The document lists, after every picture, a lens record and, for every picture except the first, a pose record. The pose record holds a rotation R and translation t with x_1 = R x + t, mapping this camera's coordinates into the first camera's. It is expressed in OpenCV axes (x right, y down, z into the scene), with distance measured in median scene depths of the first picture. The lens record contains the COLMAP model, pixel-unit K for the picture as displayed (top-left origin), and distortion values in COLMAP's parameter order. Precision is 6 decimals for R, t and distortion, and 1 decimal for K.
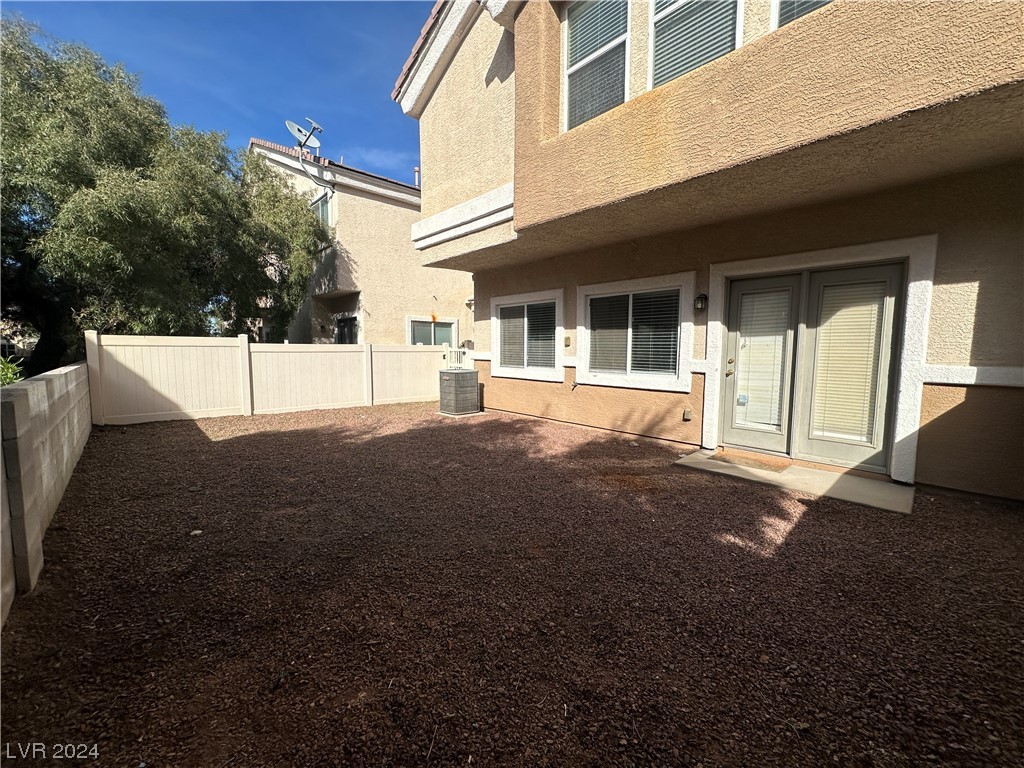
lens RADIAL K [[409.7, 0, 513.0], [0, 409.7, 384.4], [0, 0, 1]] dist [0.001145, 0.000237]
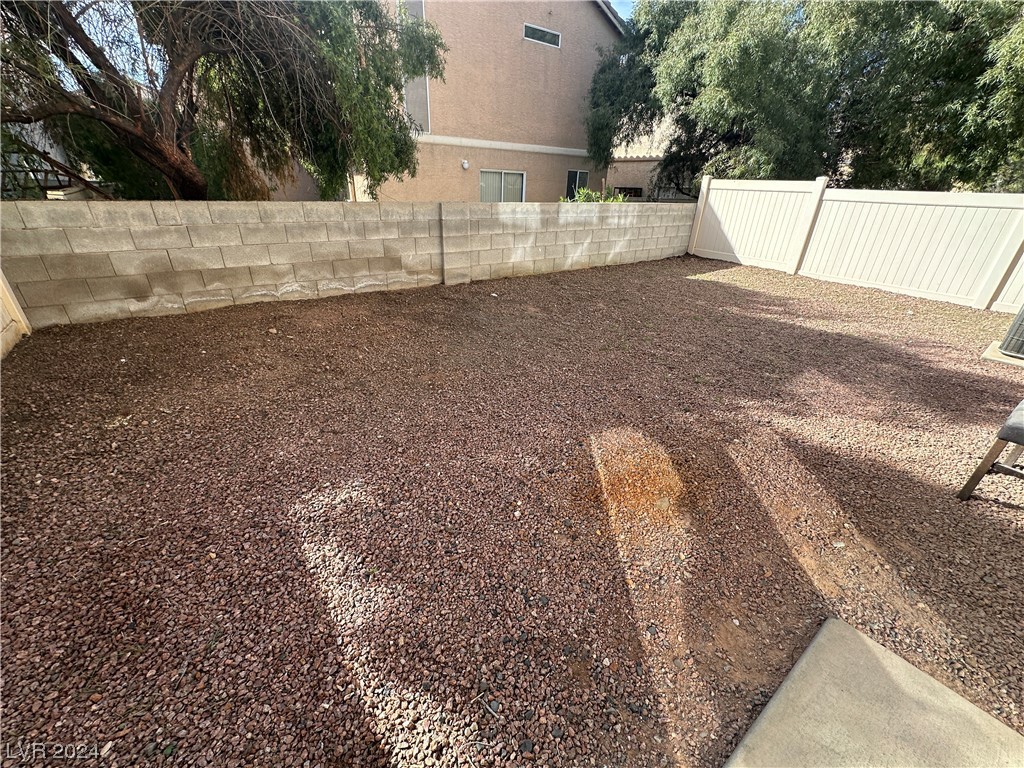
lens RADIAL K [[409.7, 0, 512.4], [0, 409.7, 383.5], [0, 0, 1]] dist [0.001145, 0.000237]
pose [[-0.123326, 0.426015, -0.896271, 0.466012], [-0.120986, 0.889974, 0.439669, -0.043883], [0.984963, 0.162659, -0.058215, 0.581267]]
